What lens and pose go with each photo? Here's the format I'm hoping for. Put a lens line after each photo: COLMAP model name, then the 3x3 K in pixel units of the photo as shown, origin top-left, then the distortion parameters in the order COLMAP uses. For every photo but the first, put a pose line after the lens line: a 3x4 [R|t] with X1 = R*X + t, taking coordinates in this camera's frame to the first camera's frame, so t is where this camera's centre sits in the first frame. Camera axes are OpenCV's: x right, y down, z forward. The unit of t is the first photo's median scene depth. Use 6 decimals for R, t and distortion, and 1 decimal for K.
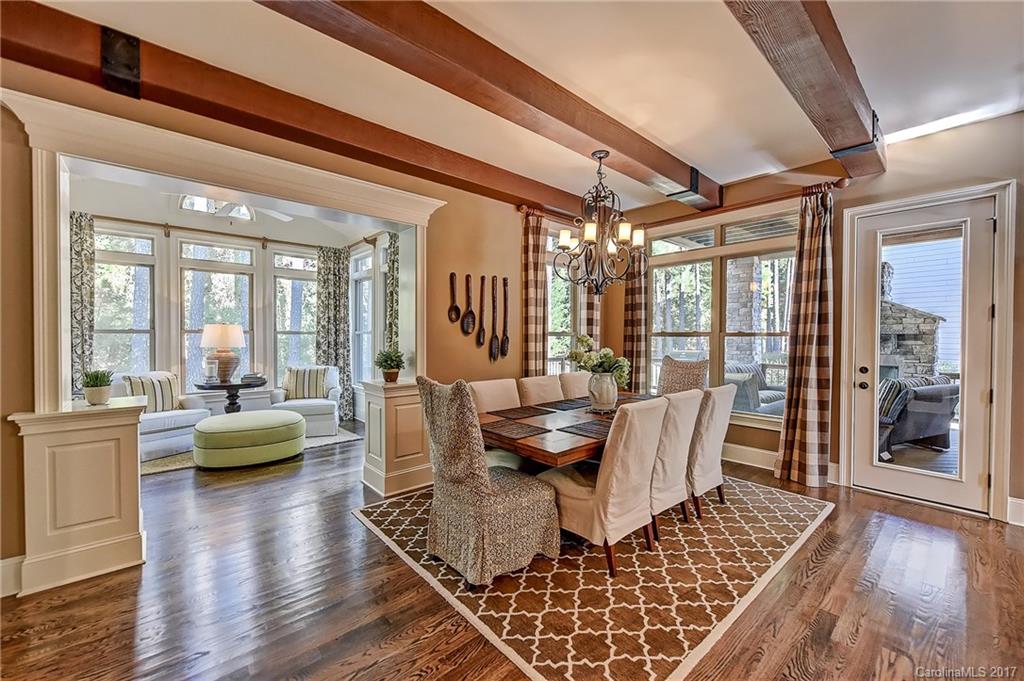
lens RADIAL K [[401.0, 0, 509.1], [0, 401.0, 336.0], [0, 0, 1]] dist [0.003327, 0.000046]
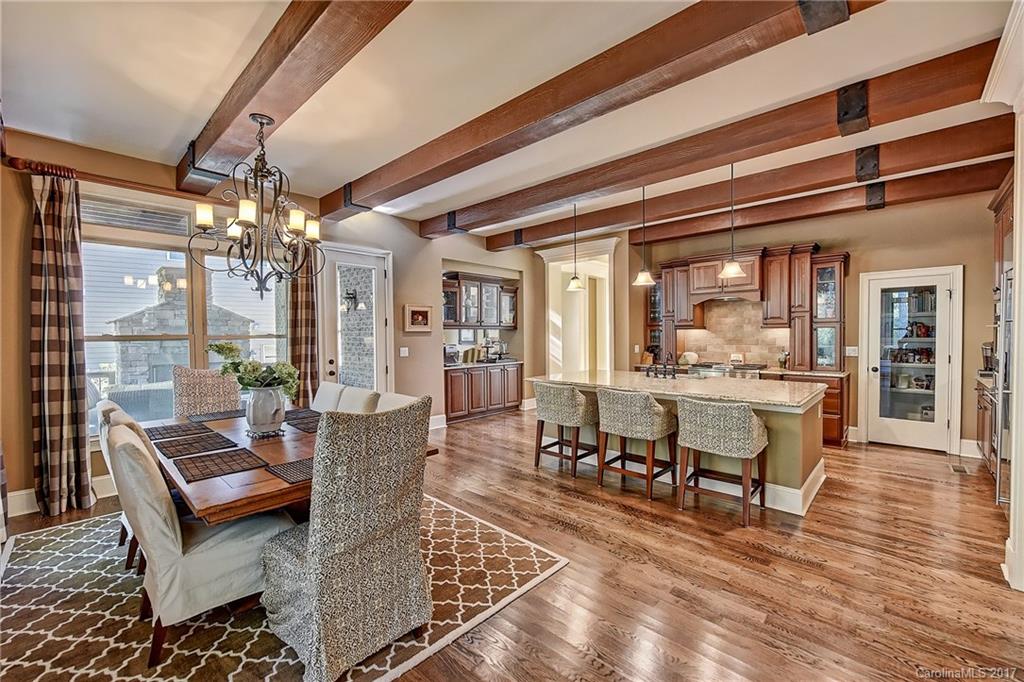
lens RADIAL K [[416.8, 0, 521.4], [0, 416.8, 343.6], [0, 0, 1]] dist [-0.000050, 0.000070]
pose [[-0.121374, -0.022513, 0.992352, -1.019809], [-0.017285, 0.999639, 0.020564, -0.022017], [-0.992456, -0.014656, -0.121719, 0.910796]]
